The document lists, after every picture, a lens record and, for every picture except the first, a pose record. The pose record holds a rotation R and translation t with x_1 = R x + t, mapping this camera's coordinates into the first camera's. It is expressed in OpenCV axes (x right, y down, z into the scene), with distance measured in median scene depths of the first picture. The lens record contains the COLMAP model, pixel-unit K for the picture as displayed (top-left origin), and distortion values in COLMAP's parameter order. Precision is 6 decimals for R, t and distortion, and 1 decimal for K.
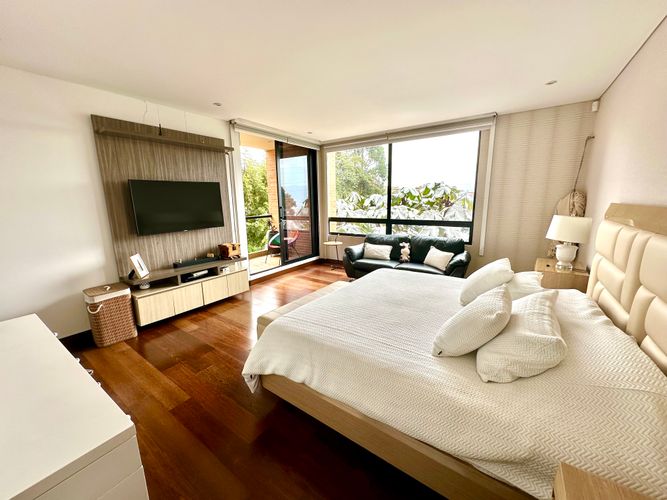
lens RADIAL K [[264.1, 0, 334.4], [0, 264.1, 250.3], [0, 0, 1]] dist [0.000205, -0.000015]
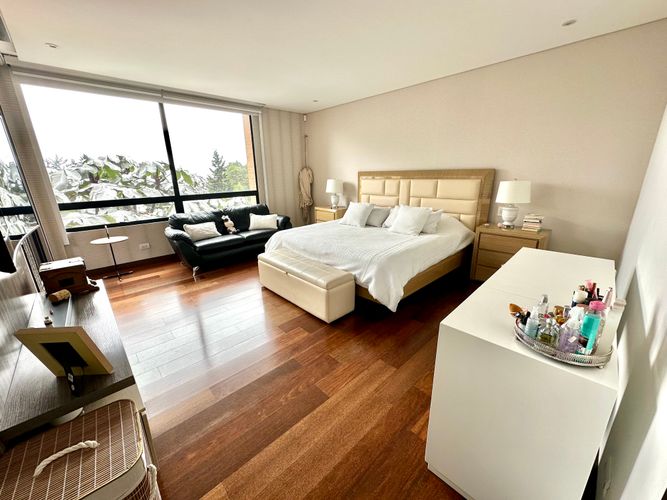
lens RADIAL K [[264.1, 0, 335.2], [0, 264.1, 249.2], [0, 0, 1]] dist [0.000205, -0.000015]
pose [[0.182185, -0.266528, 0.946452, -0.639242], [0.200551, 0.952399, 0.229598, -0.053661], [-0.962594, 0.147983, 0.226966, 0.388838]]
